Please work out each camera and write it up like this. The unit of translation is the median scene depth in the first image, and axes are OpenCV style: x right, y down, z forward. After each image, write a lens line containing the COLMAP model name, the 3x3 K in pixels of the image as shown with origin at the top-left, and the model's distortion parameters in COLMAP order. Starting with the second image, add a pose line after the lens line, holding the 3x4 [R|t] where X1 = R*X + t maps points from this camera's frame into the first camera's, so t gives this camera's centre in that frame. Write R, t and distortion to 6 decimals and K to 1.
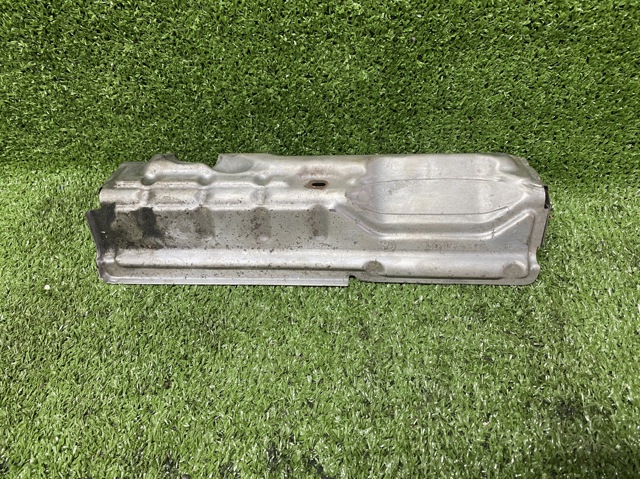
lens RADIAL K [[492.0, 0, 318.0], [0, 492.0, 243.2], [0, 0, 1]] dist [0.007364, -0.007321]
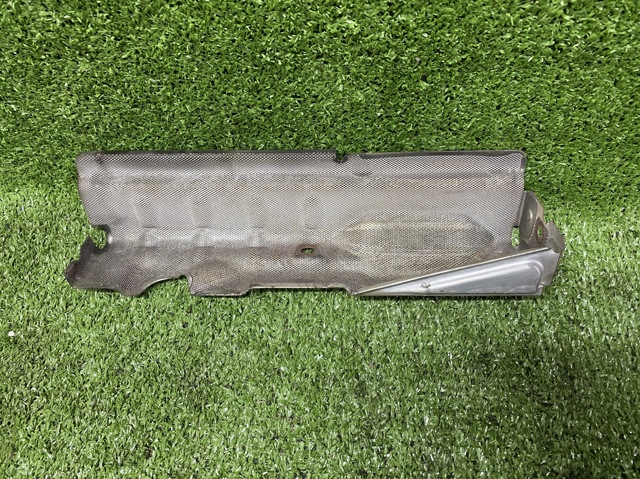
lens RADIAL K [[492.0, 0, 318.0], [0, 492.0, 239.0], [0, 0, 1]] dist [0.007364, -0.007321]
pose [[0.999682, -0.011570, 0.022401, -0.002655], [0.008877, 0.993121, 0.116757, -0.207826], [-0.023598, -0.116521, 0.992908, 0.115827]]
